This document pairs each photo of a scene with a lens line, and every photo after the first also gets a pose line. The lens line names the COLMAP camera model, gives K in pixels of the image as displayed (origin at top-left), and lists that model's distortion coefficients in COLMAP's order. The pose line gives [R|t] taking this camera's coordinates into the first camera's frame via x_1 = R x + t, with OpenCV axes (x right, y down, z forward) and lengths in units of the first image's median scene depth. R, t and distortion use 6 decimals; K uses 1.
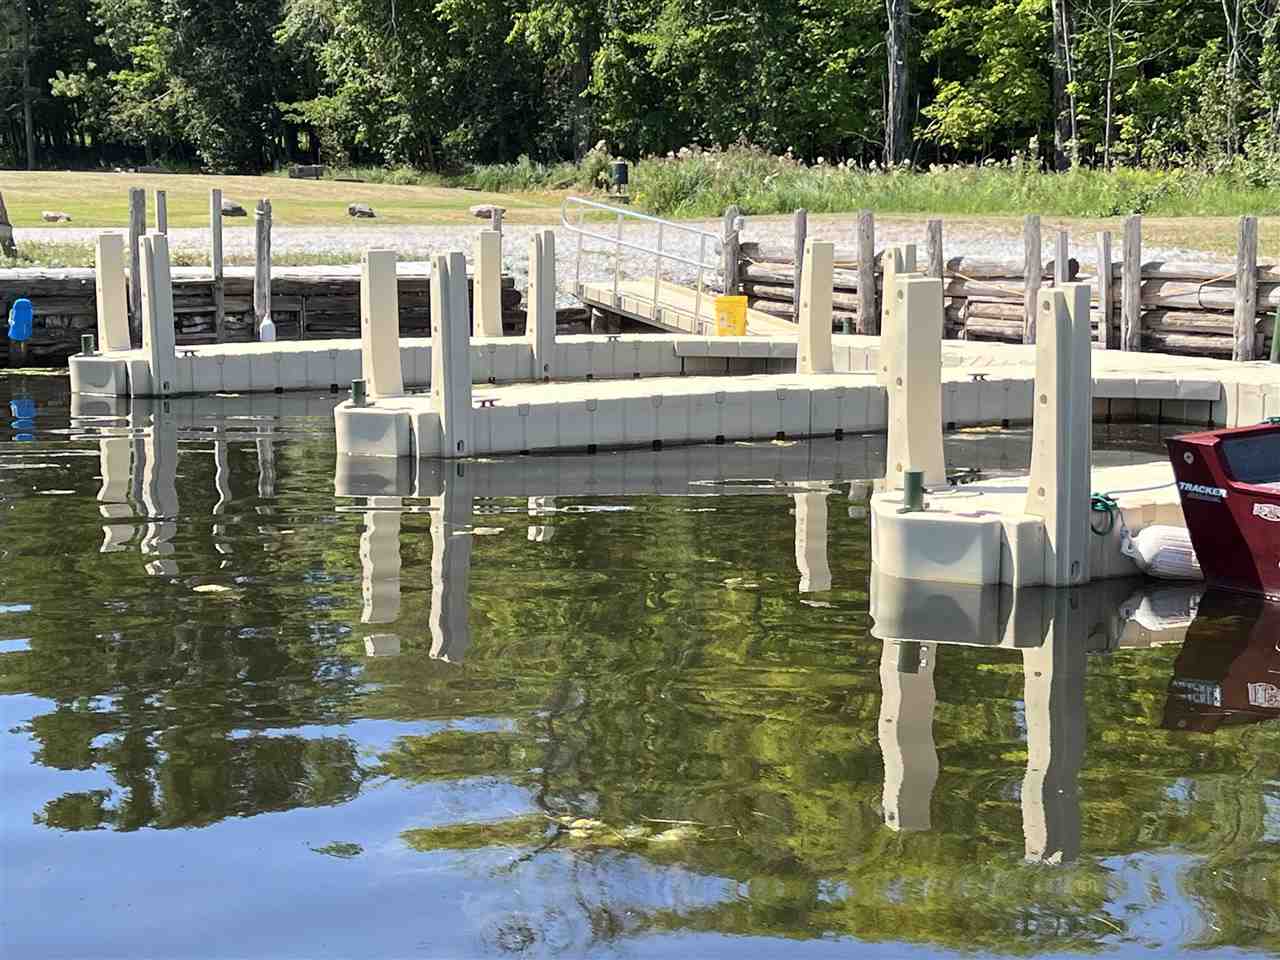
lens RADIAL K [[2304.2, 0, 640.0], [0, 2304.2, 480.0], [0, 0, 1]] dist [0.256404, -1.056794]
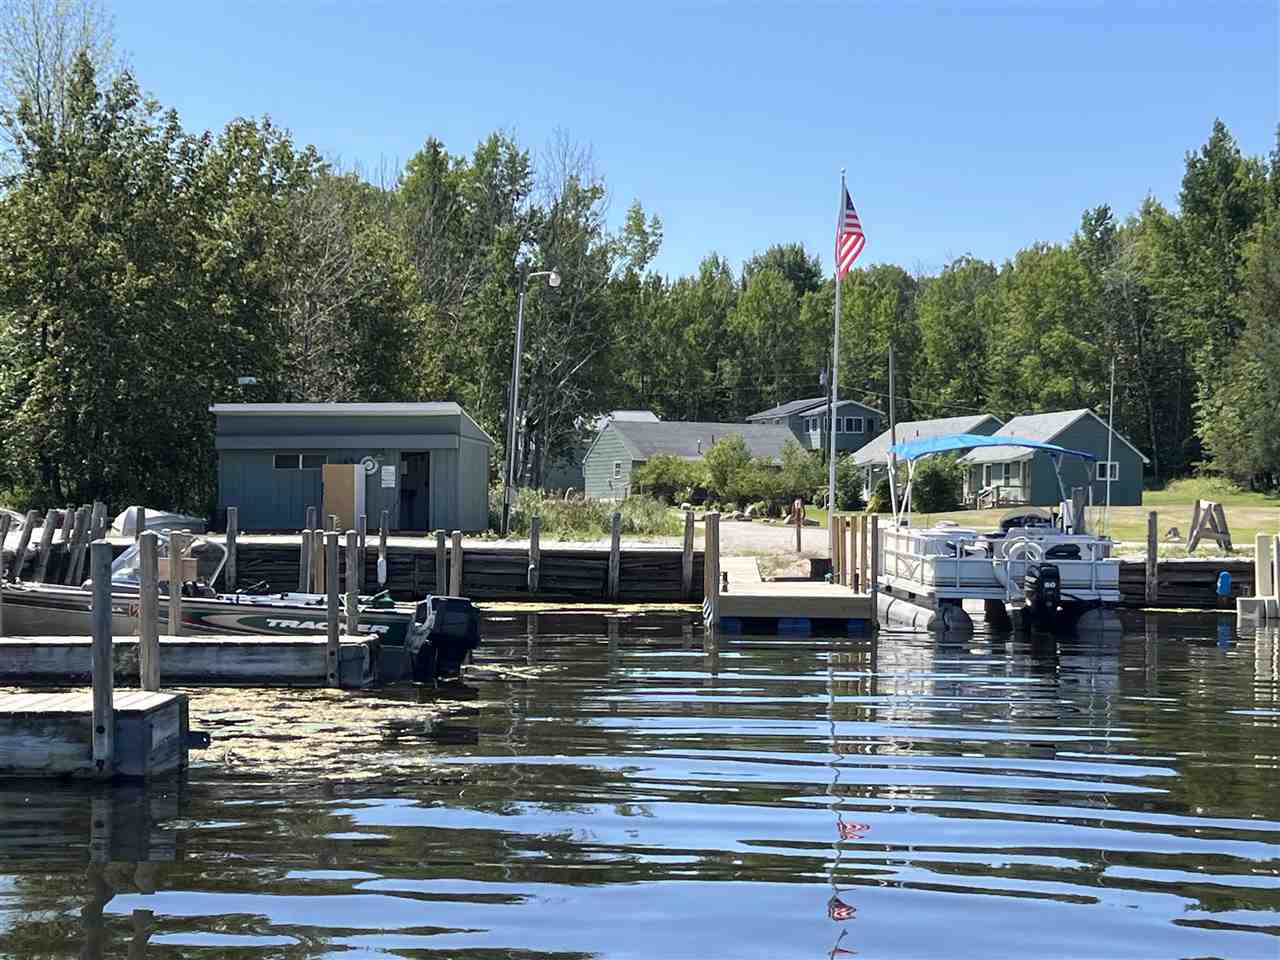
lens RADIAL K [[2304.2, 0, 640.0], [0, 2304.2, 480.0], [0, 0, 1]] dist [0.256404, -1.056794]
pose [[0.843854, -0.008926, -0.536498, 0.092562], [-0.068449, 0.989902, -0.124132, 0.030602], [0.532188, 0.141473, 0.834722, -0.218950]]
